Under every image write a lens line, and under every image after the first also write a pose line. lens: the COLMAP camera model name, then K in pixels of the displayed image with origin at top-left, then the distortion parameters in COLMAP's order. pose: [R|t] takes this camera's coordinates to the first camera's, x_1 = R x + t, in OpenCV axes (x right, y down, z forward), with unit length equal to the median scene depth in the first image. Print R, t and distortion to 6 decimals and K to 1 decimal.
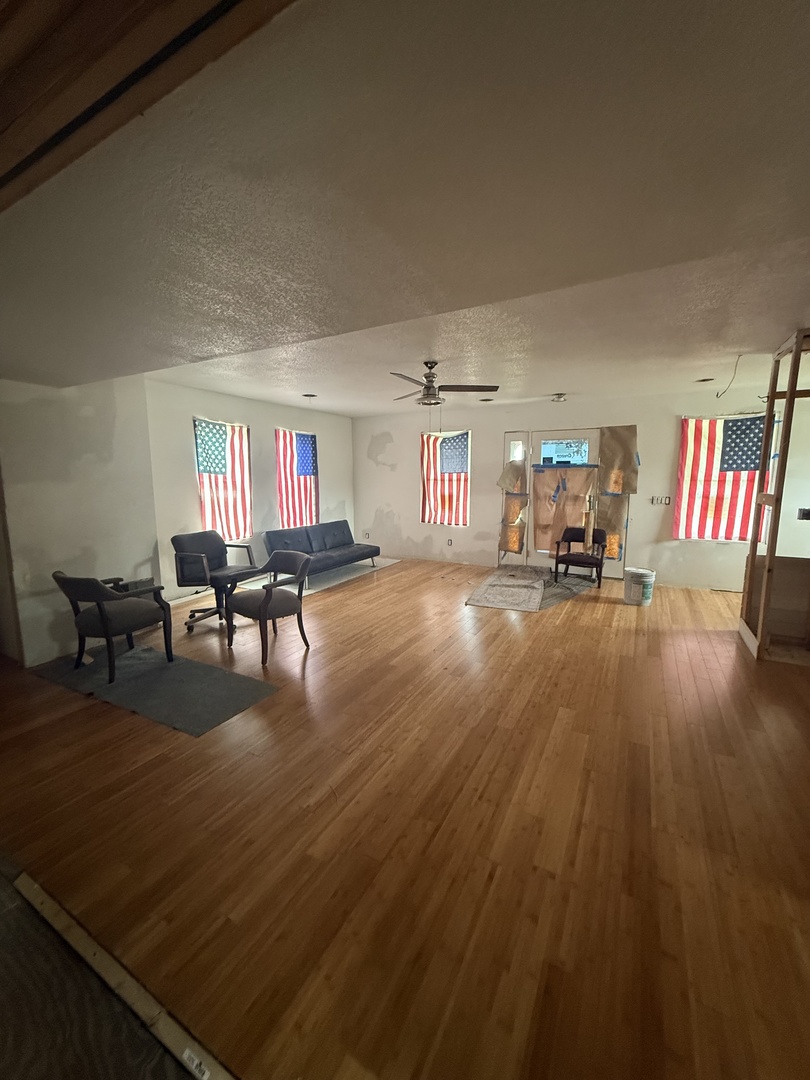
lens RADIAL K [[430.9, 0, 405.0], [0, 430.9, 540.0], [0, 0, 1]] dist [0.000015, -0.000009]
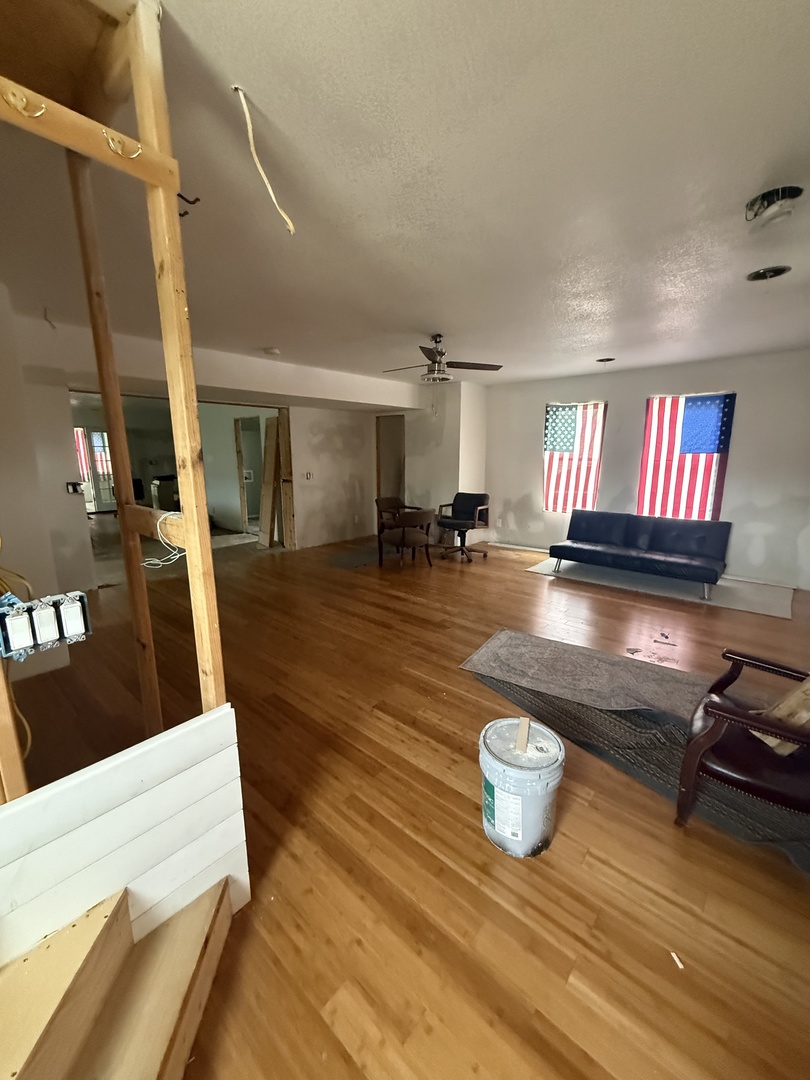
lens RADIAL K [[430.9, 0, 405.0], [0, 430.9, 540.0], [0, 0, 1]] dist [0.000015, -0.000009]
pose [[-0.218999, 0.197073, -0.955616, 0.621343], [-0.141784, 0.962568, 0.230999, -0.107103], [0.965369, 0.186079, -0.182859, 0.685731]]
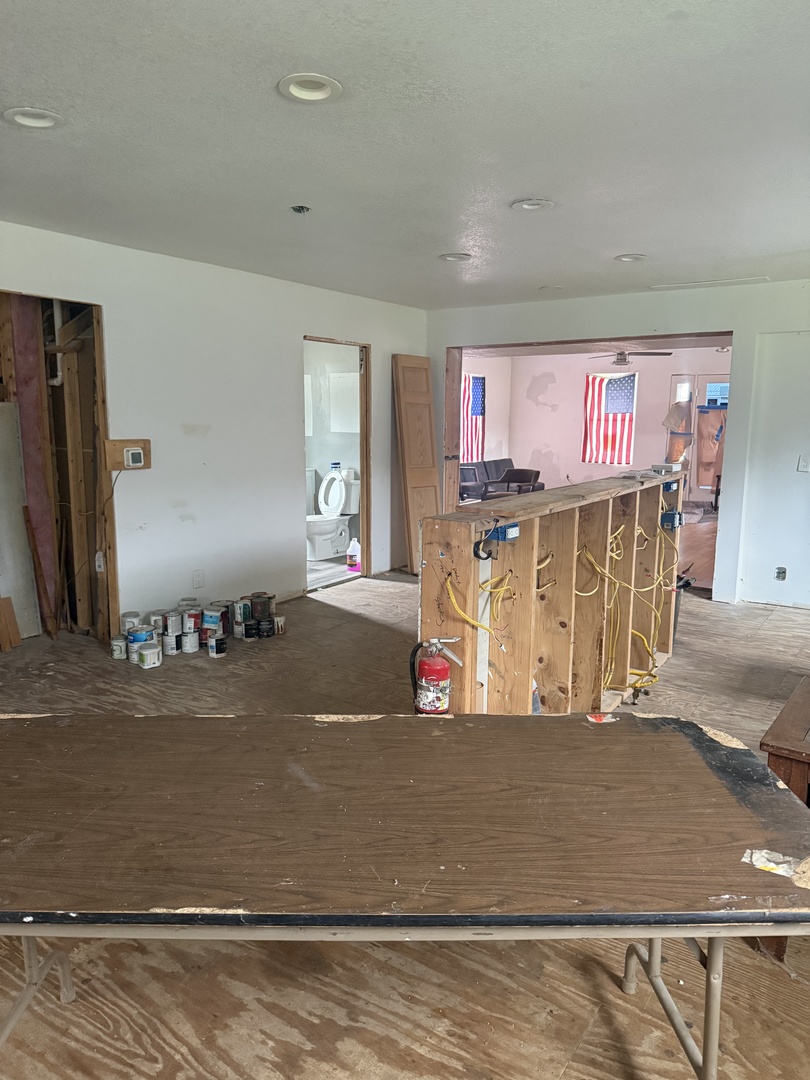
lens RADIAL K [[762.9, 0, 364.7], [0, 762.9, 561.8], [0, 0, 1]] dist [-0.001661, -0.002512]
pose [[0.991710, 0.025455, -0.125950, -0.260769], [-0.020061, 0.998834, 0.043914, 0.137517], [0.126921, -0.041024, 0.991064, -0.942296]]
